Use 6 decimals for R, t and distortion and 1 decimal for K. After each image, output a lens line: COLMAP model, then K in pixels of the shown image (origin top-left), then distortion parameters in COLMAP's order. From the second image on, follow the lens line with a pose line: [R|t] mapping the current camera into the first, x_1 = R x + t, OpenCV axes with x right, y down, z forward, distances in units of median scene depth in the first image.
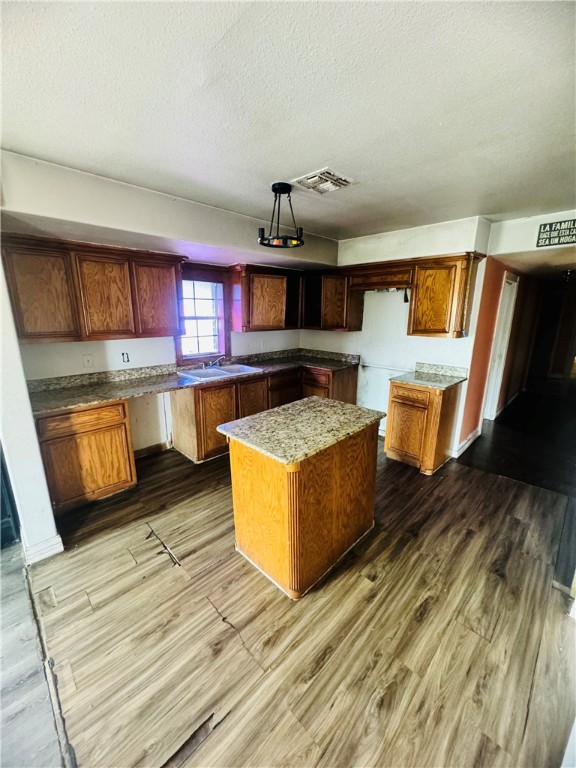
lens RADIAL K [[306.4, 0, 288.4], [0, 306.4, 383.3], [0, 0, 1]] dist [-0.003549, 0.000244]
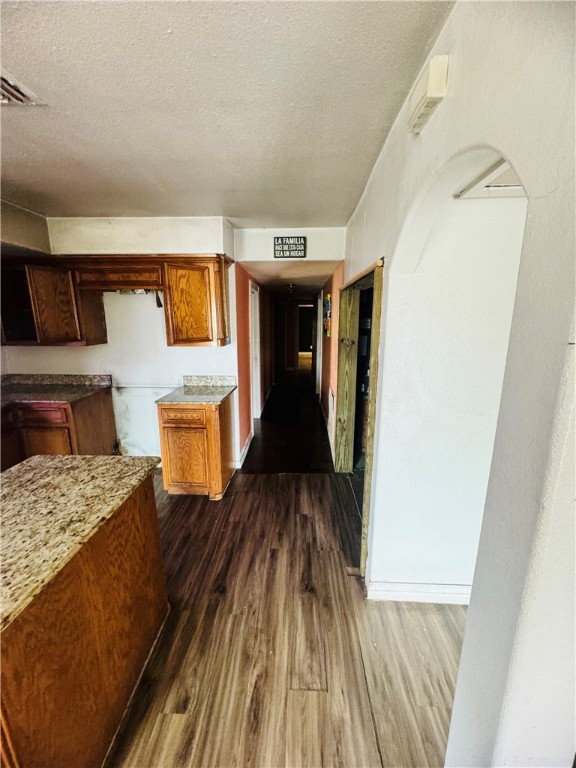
lens RADIAL K [[306.4, 0, 288.4], [0, 306.4, 383.3], [0, 0, 1]] dist [-0.003549, 0.000244]
pose [[0.732411, -0.144050, 0.665450, 0.074055], [0.159926, 0.986416, 0.037512, -0.045744], [-0.661814, 0.078949, 0.745499, 0.213404]]
